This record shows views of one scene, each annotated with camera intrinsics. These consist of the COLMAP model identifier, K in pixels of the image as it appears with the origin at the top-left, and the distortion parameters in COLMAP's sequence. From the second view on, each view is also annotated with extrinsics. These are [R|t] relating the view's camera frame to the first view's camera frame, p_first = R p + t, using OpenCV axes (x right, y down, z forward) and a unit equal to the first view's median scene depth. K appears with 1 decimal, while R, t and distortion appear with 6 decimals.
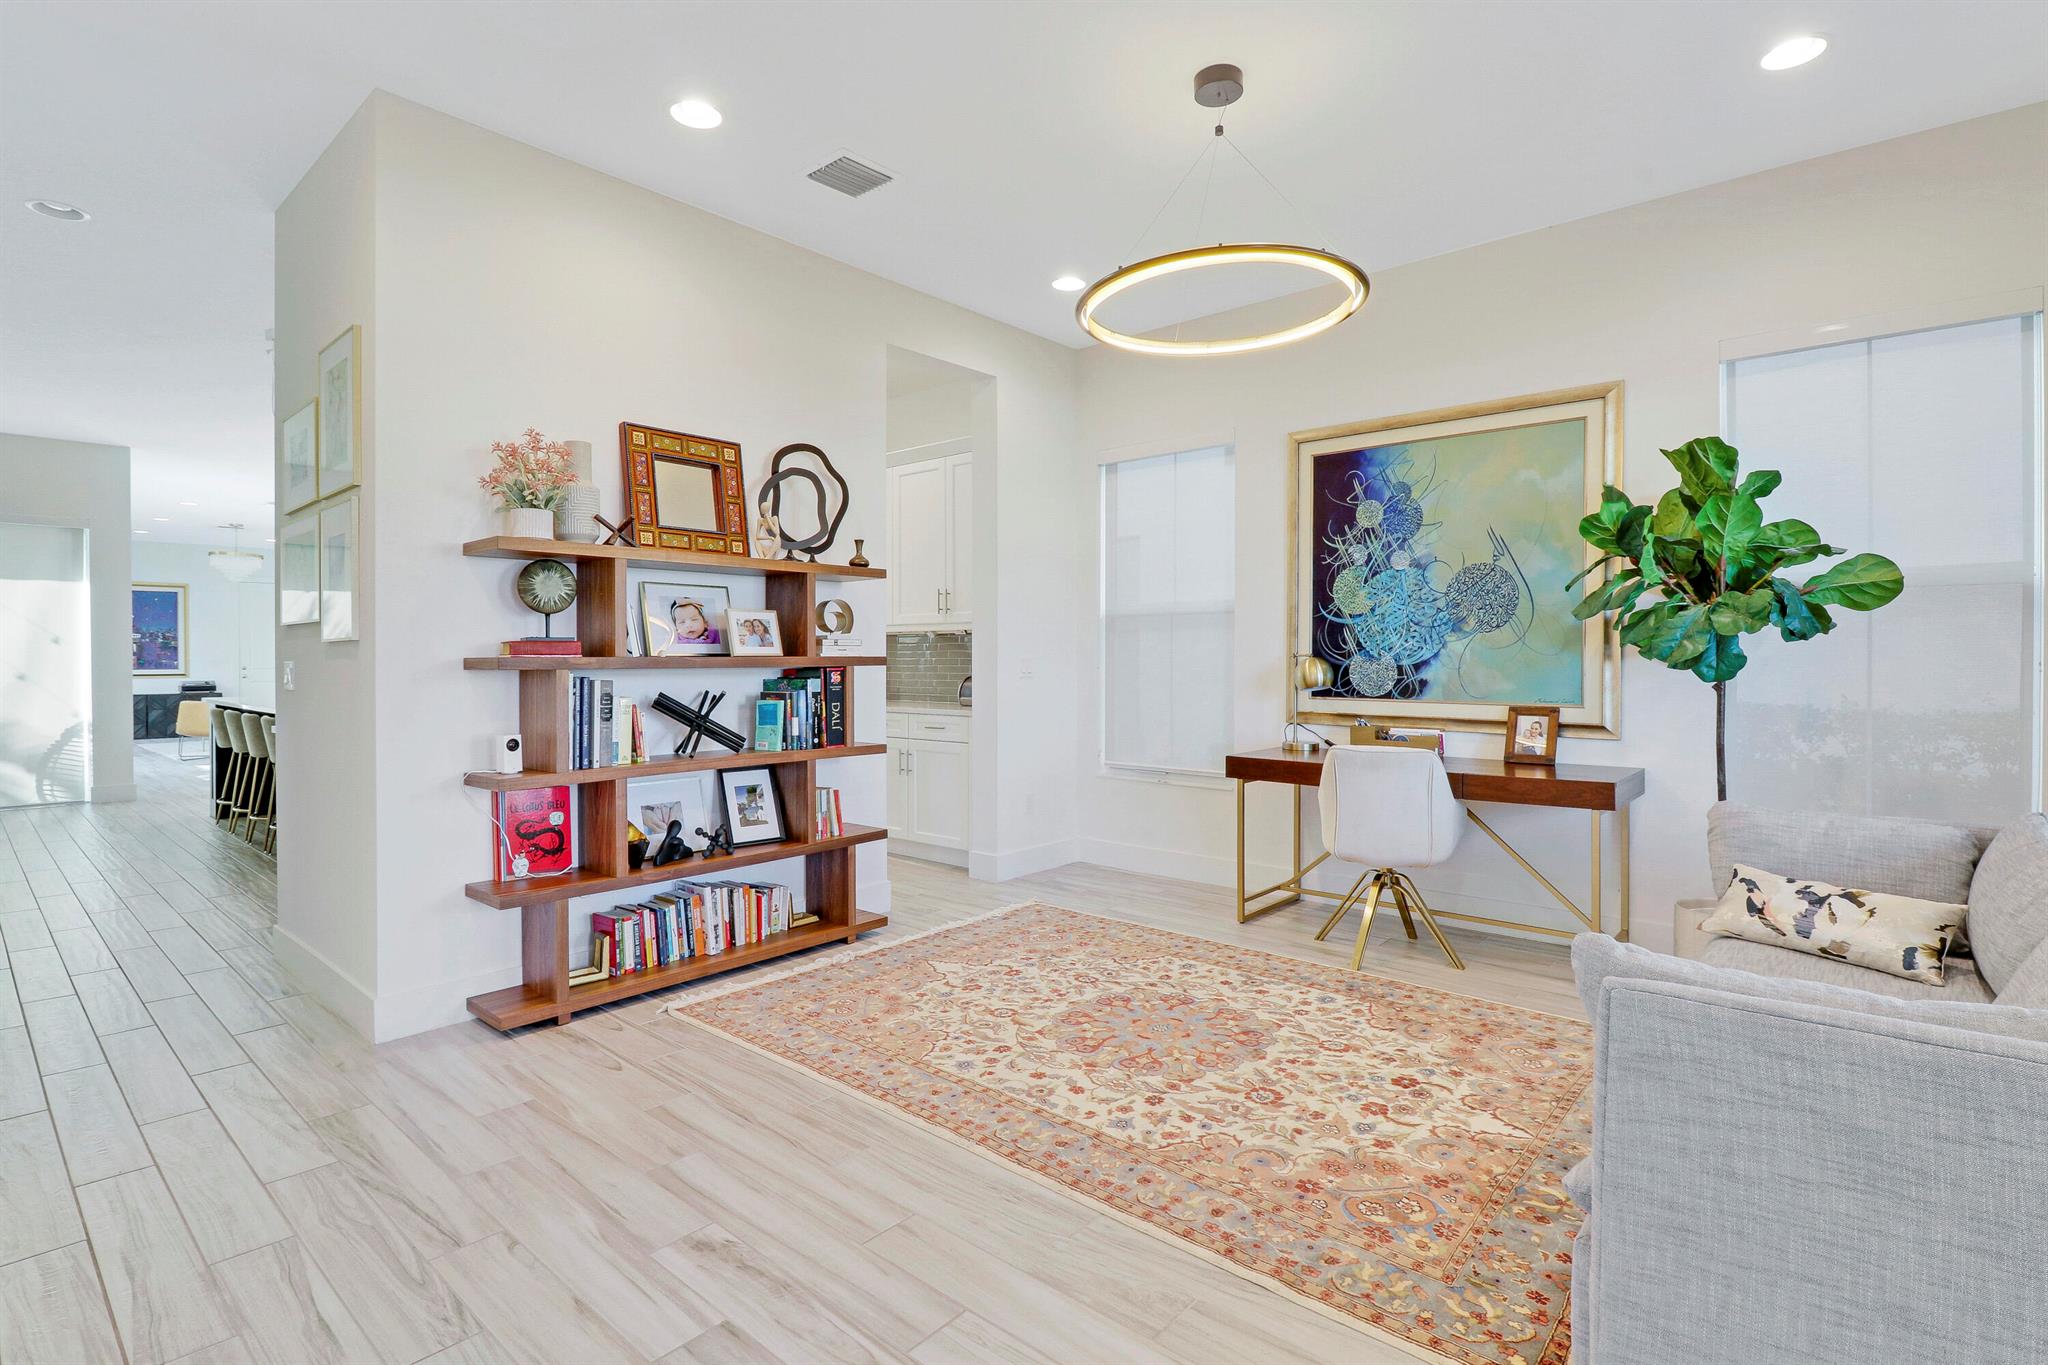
lens RADIAL K [[976.1, 0, 1026.6], [0, 976.1, 669.7], [0, 0, 1]] dist [0.001336, -0.009181]
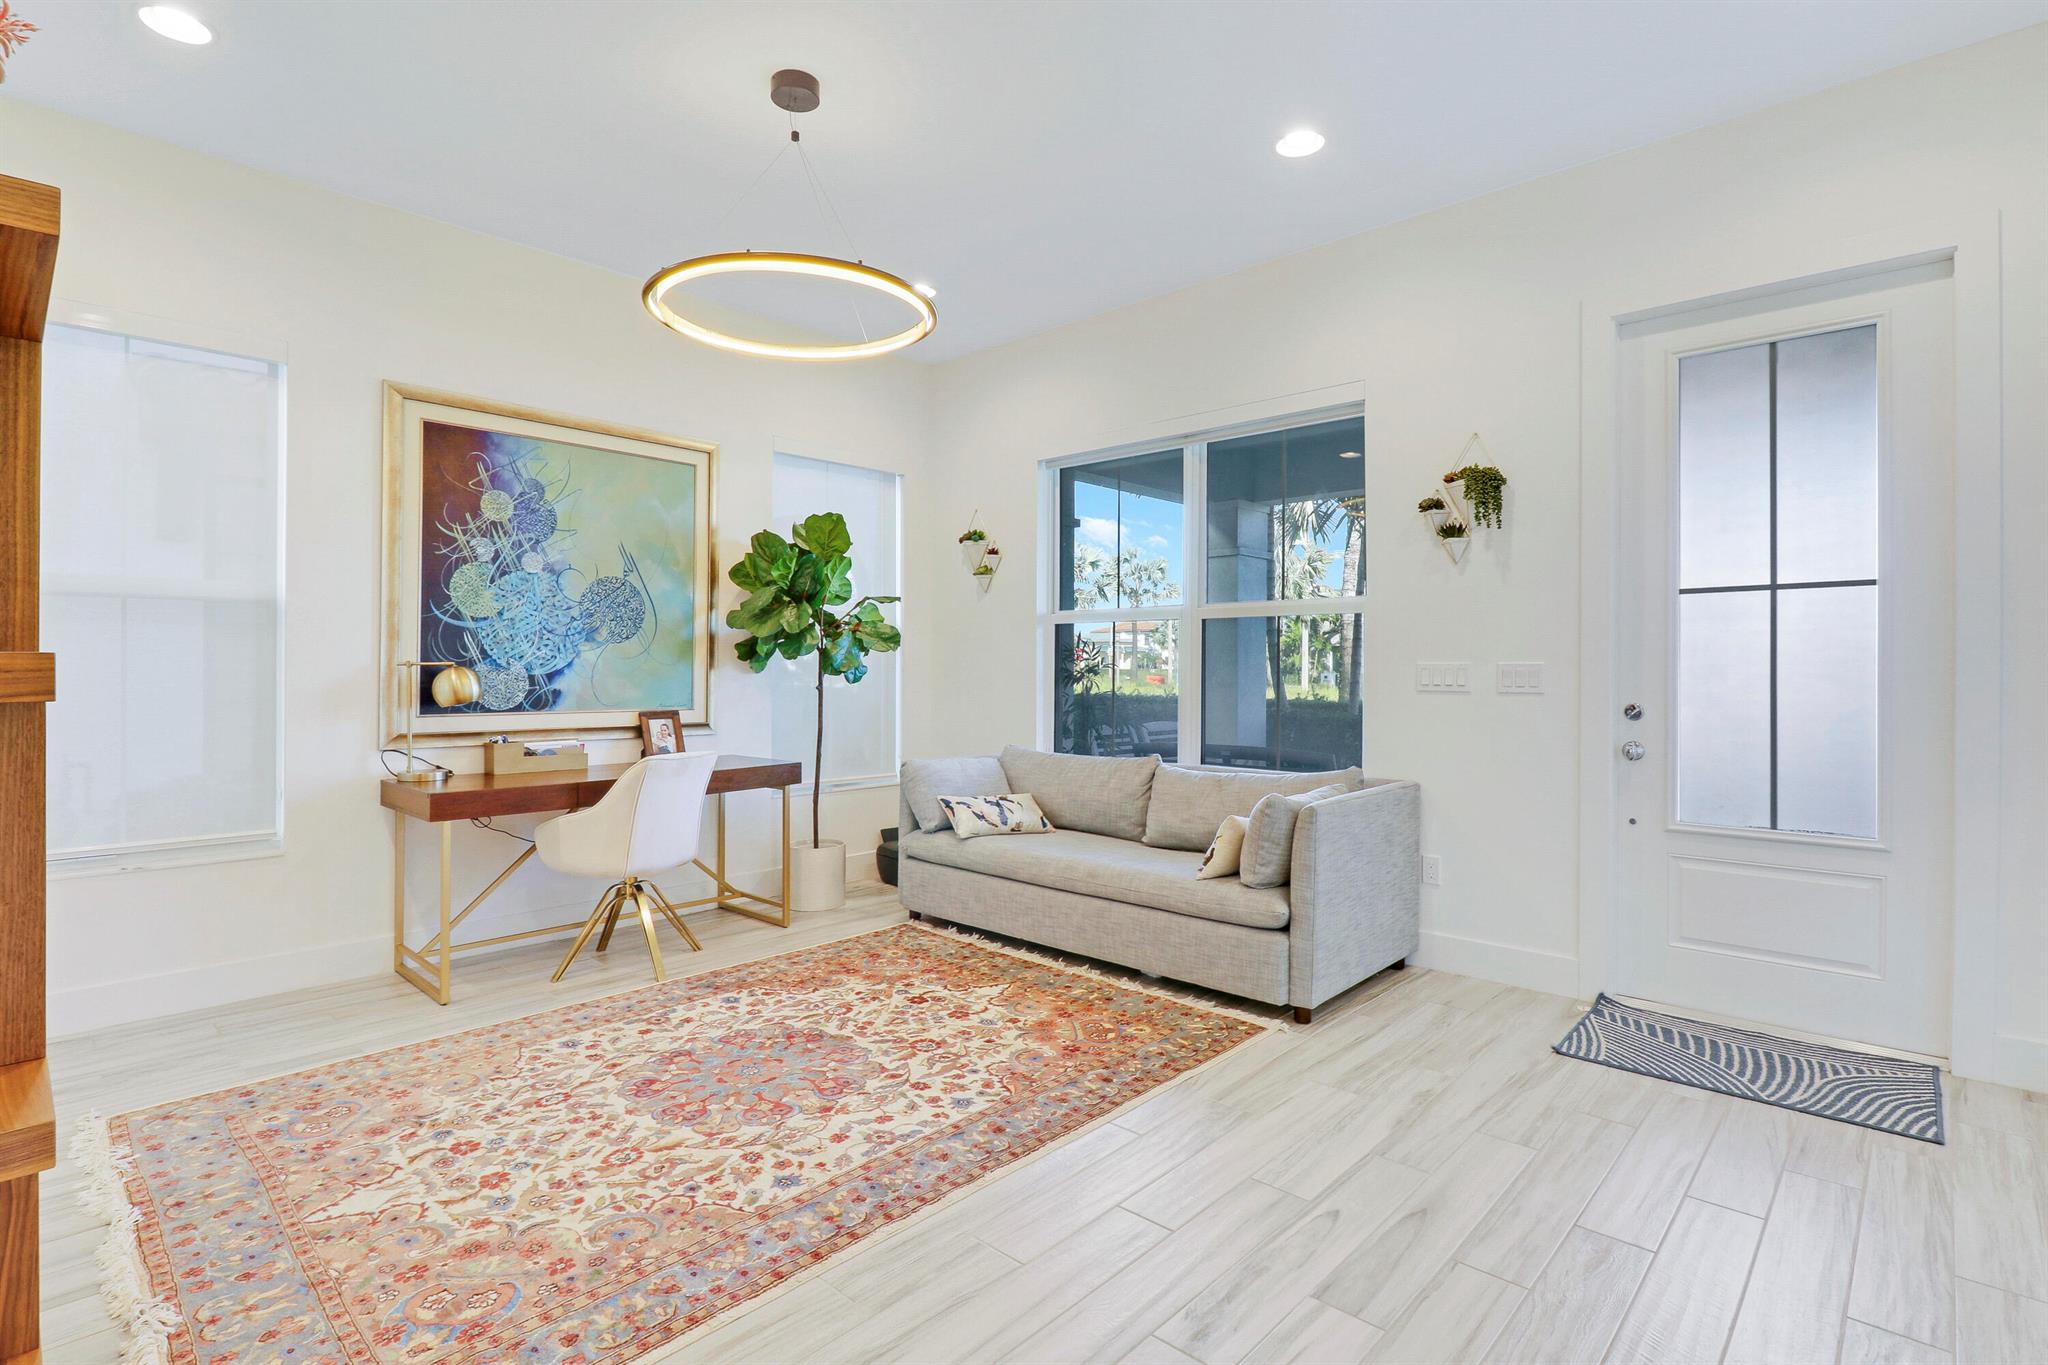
lens RADIAL K [[976.1, 0, 1021.4], [0, 976.1, 686.8], [0, 0, 1]] dist [0.001336, -0.009181]
pose [[0.044497, -0.016335, 0.998876, -0.685461], [0.014994, 0.999765, 0.015681, -0.001348], [-0.998897, 0.014280, 0.044732, 0.636250]]
